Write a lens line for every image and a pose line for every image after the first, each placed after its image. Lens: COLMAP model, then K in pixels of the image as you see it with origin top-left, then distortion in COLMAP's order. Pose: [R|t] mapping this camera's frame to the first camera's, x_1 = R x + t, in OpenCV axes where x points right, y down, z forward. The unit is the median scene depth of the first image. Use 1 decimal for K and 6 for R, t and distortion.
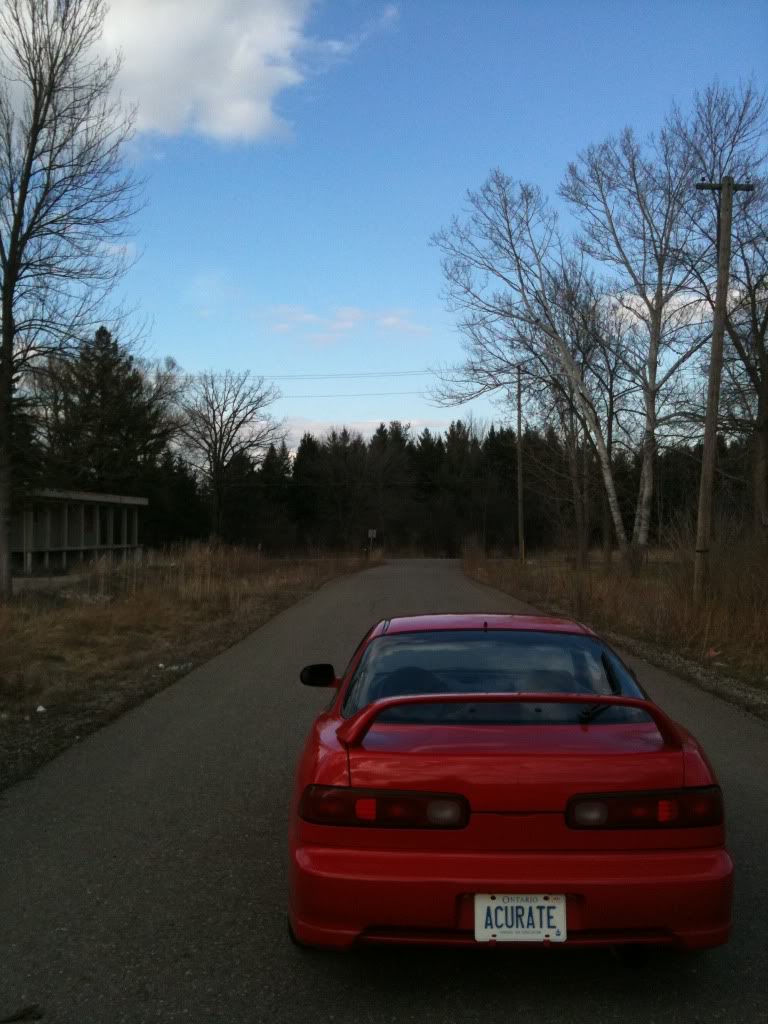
lens RADIAL K [[1104.4, 0, 385.2], [0, 1104.4, 541.4], [0, 0, 1]] dist [0.157964, -0.601398]
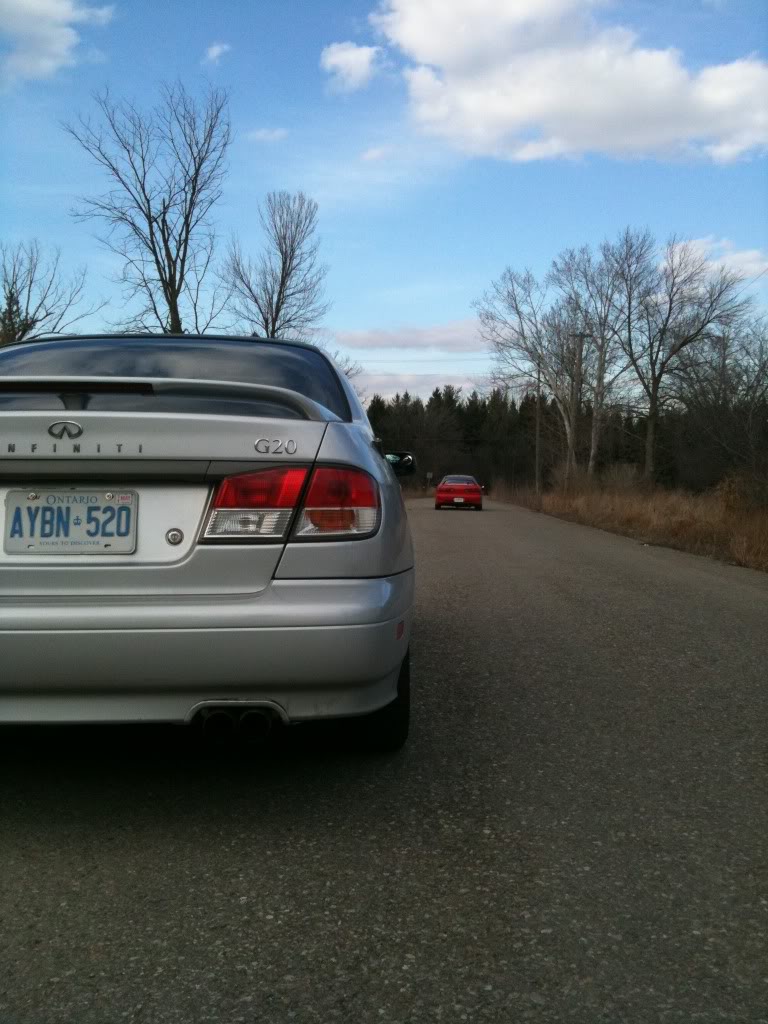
lens RADIAL K [[1104.4, 0, 385.2], [0, 1104.4, 541.4], [0, 0, 1]] dist [0.157964, -0.601398]
pose [[0.998770, 0.022772, -0.044043, -0.003585], [-0.020672, 0.998655, 0.047557, 0.008307], [0.045067, -0.046588, 0.997897, -0.320321]]
